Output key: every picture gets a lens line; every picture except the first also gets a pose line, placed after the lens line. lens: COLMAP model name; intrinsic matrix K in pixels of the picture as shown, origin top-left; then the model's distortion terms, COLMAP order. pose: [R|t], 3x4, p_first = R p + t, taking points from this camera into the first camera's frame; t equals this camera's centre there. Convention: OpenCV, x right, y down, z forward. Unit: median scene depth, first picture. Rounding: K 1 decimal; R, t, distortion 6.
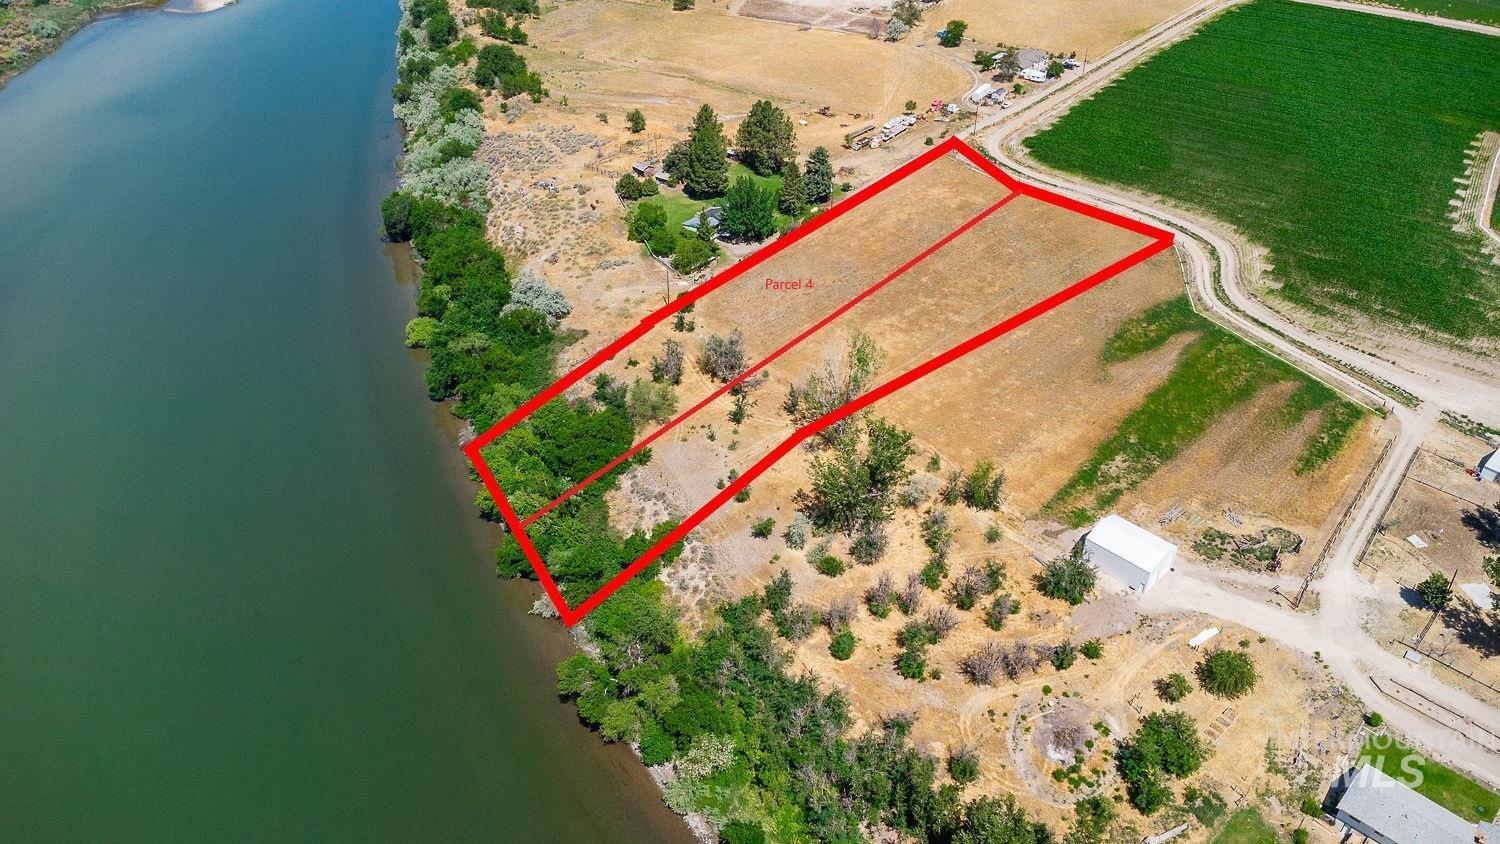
lens RADIAL K [[1101.4, 0, 750.0], [0, 1101.4, 422.0], [0, 0, 1]] dist [0.012491, 0.000910]
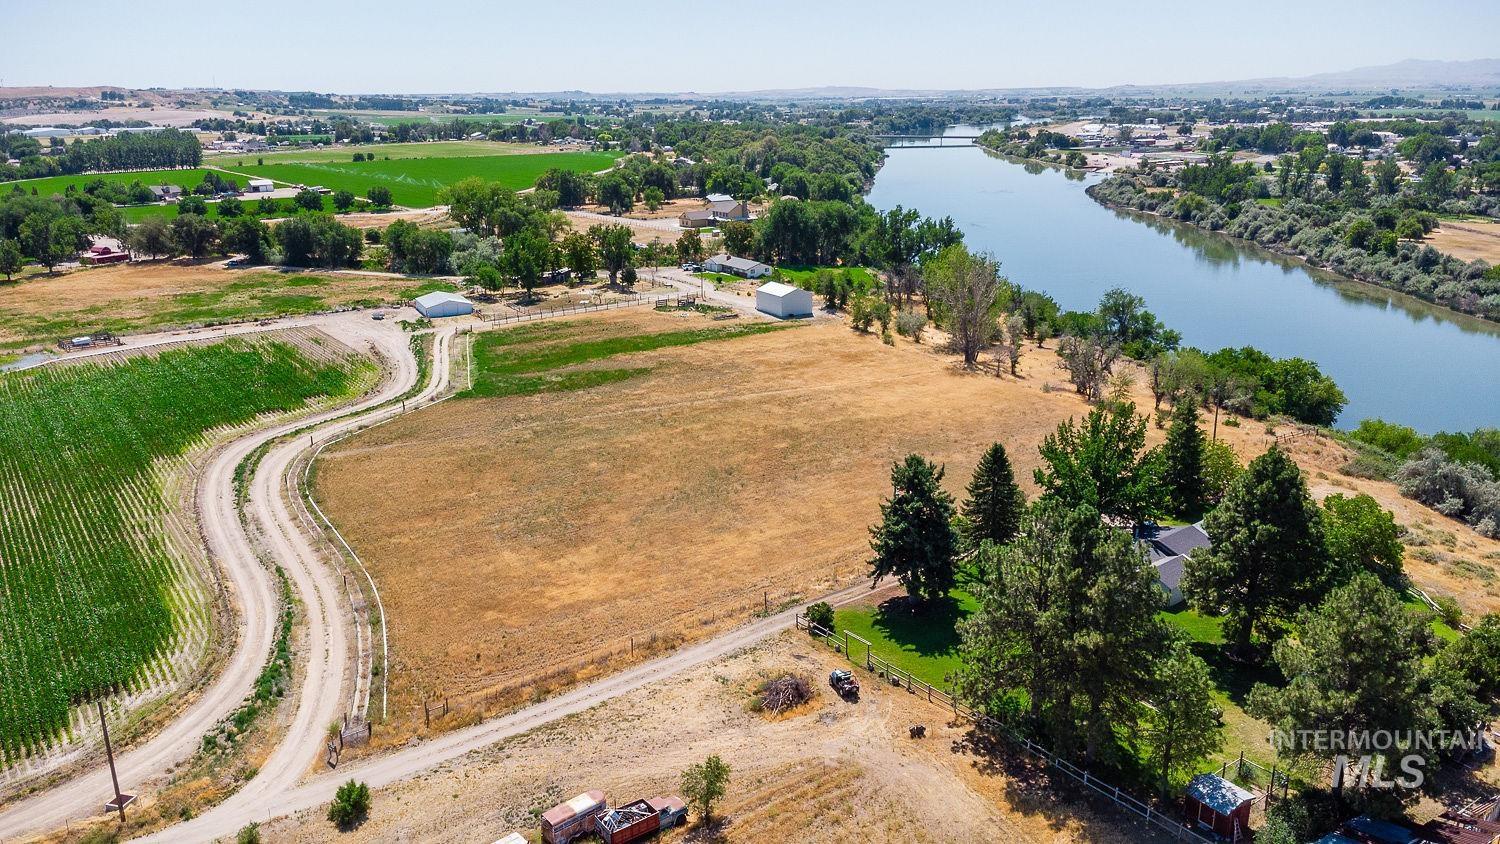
lens RADIAL K [[1065.3, 0, 750.0], [0, 1065.3, 422.0], [0, 0, 1]] dist [0.023765, 0.002648]
pose [[-0.974536, -0.046383, 0.219381, 0.046810], [0.142444, 0.627538, 0.765445, -0.630077], [-0.173173, 0.777203, -0.604951, 1.435720]]
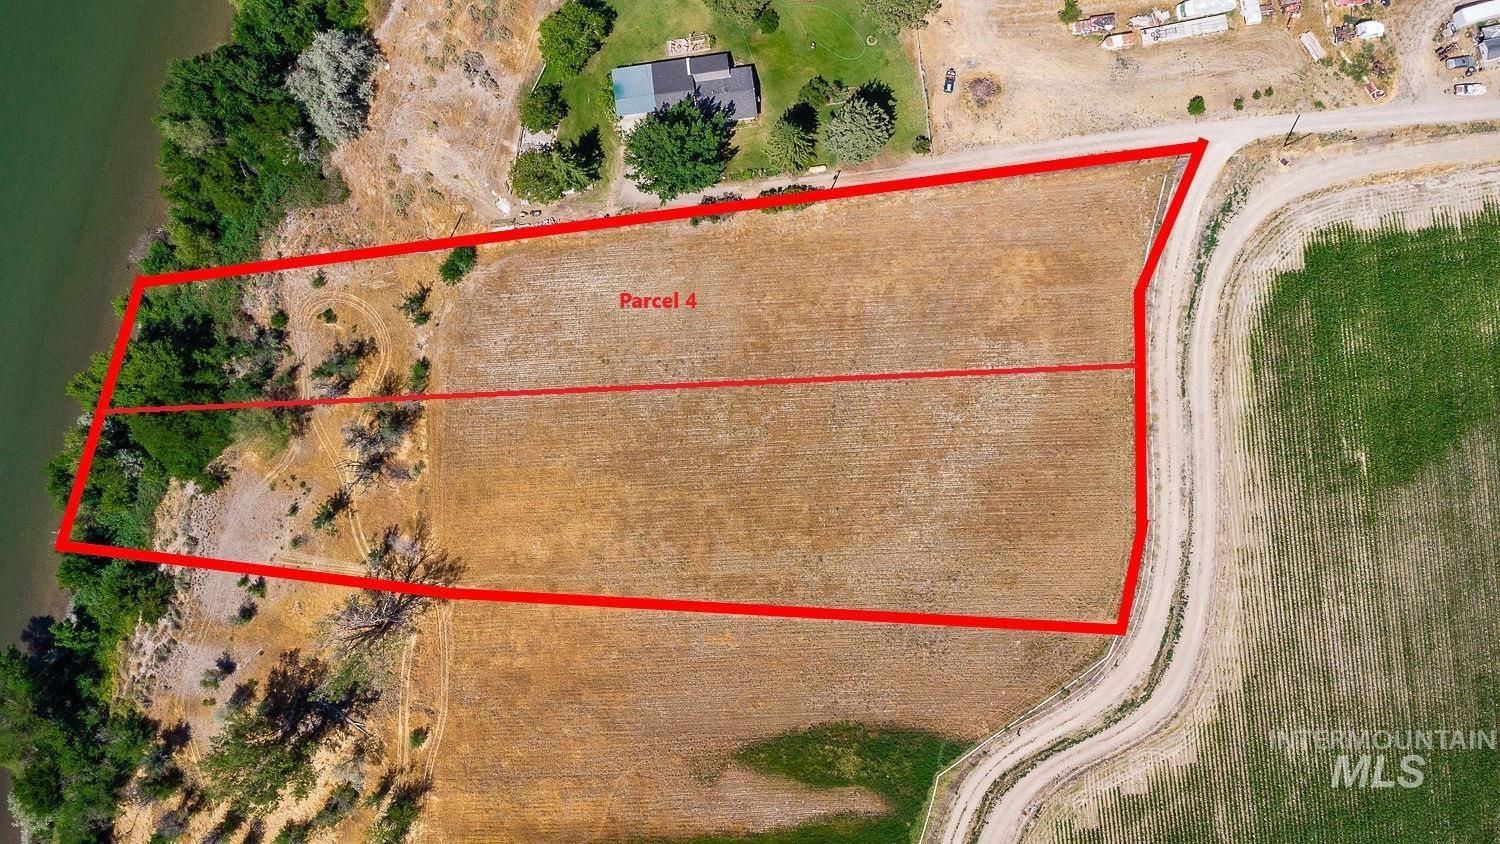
lens RADIAL K [[1065.3, 0, 750.0], [0, 1065.3, 422.0], [0, 0, 1]] dist [0.023765, 0.002648]
pose [[0.722266, 0.691259, 0.022218, 0.134758], [-0.396574, 0.387615, 0.832156, -0.730213], [0.566623, -0.609849, 0.554096, 0.679711]]
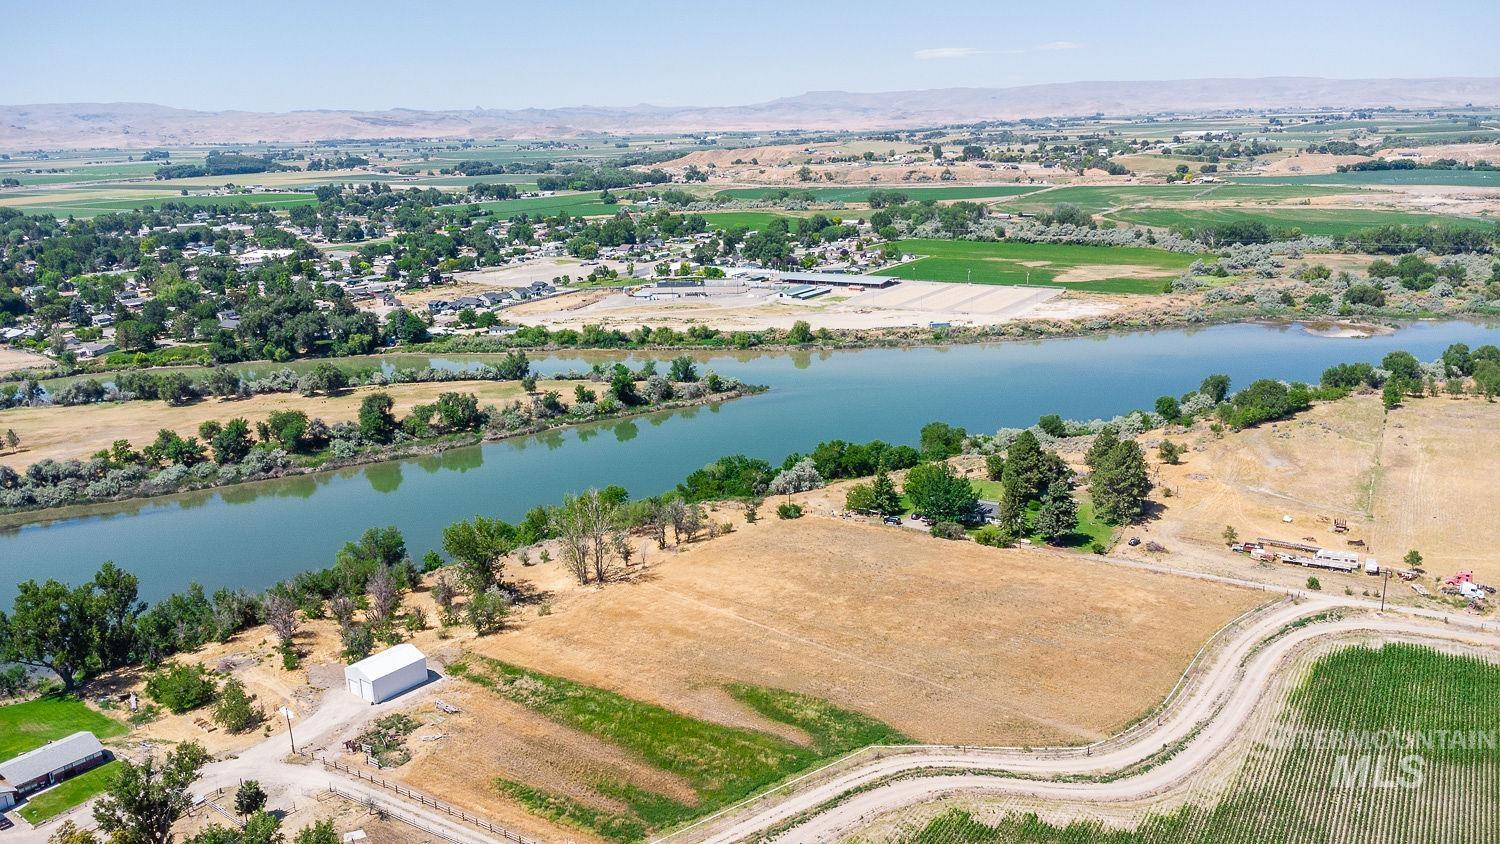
lens RADIAL K [[1101.4, 0, 750.0], [0, 1101.4, 422.0], [0, 0, 1]] dist [0.012491, 0.000910]
pose [[0.132391, 0.259788, -0.956547, 1.028374], [-0.538415, 0.829103, 0.150656, -0.342737], [0.832215, 0.495074, 0.249640, 0.647078]]
